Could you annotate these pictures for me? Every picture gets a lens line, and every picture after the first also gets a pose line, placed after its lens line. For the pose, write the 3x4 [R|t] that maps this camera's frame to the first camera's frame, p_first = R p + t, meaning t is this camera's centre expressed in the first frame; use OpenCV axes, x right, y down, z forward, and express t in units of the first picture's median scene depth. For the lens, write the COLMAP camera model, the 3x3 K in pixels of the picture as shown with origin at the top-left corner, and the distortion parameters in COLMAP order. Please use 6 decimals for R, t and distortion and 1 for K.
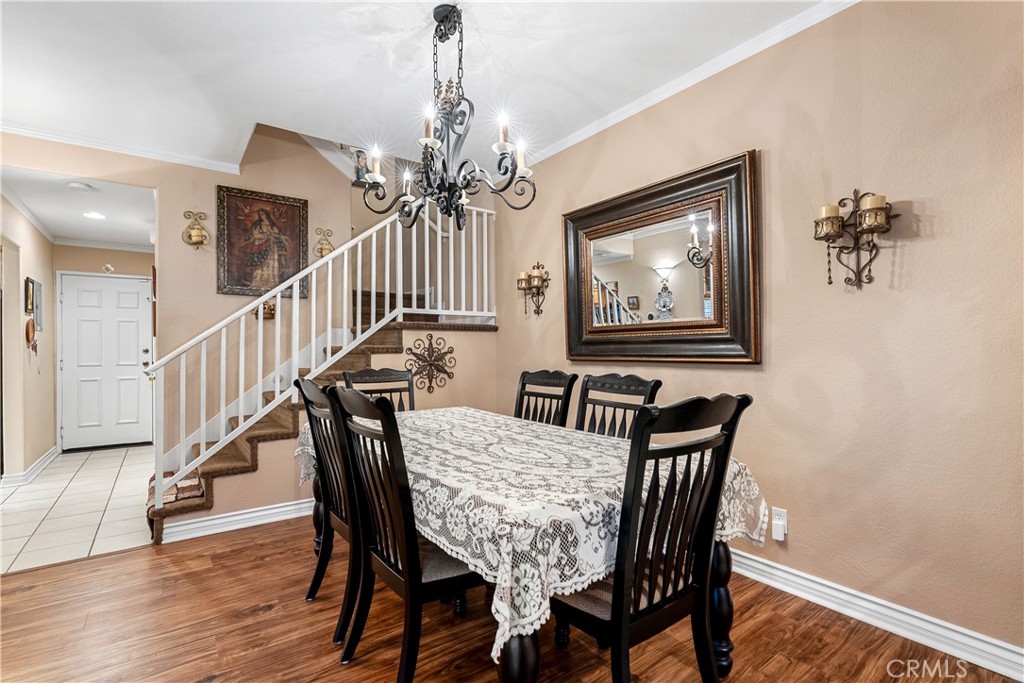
lens RADIAL K [[473.4, 0, 511.3], [0, 473.4, 354.4], [0, 0, 1]] dist [-0.001744, 0.000682]
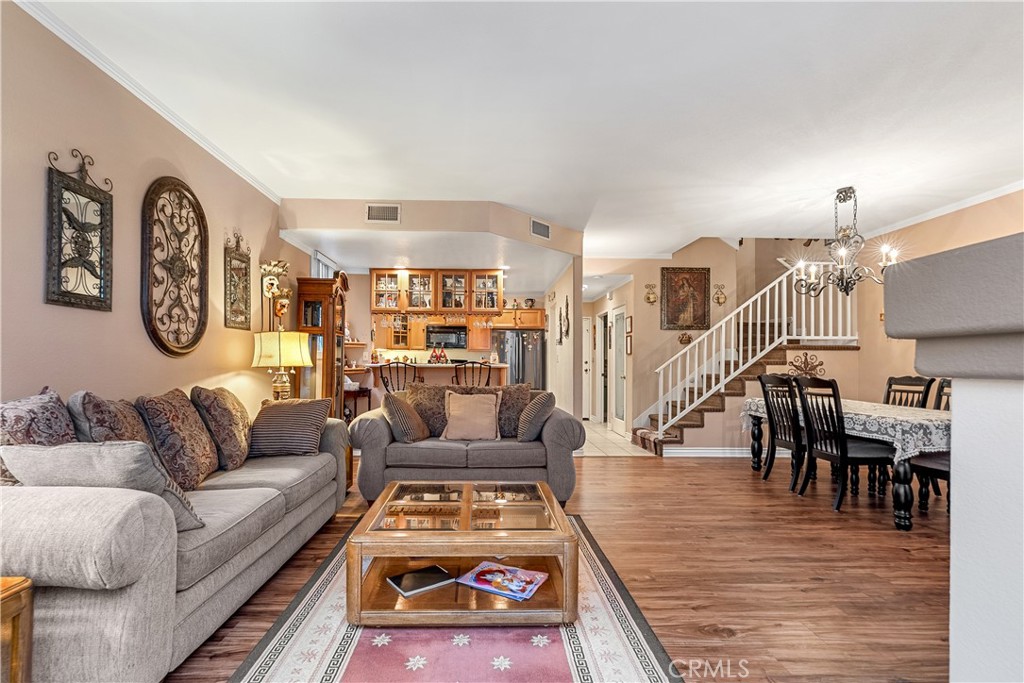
lens RADIAL K [[473.4, 0, 511.3], [0, 473.4, 354.4], [0, 0, 1]] dist [-0.001744, 0.000682]
pose [[0.822995, 0.001592, -0.568046, -0.099941], [-0.020555, 0.999425, -0.026978, 0.025324], [0.567676, 0.033879, 0.822555, -0.860387]]
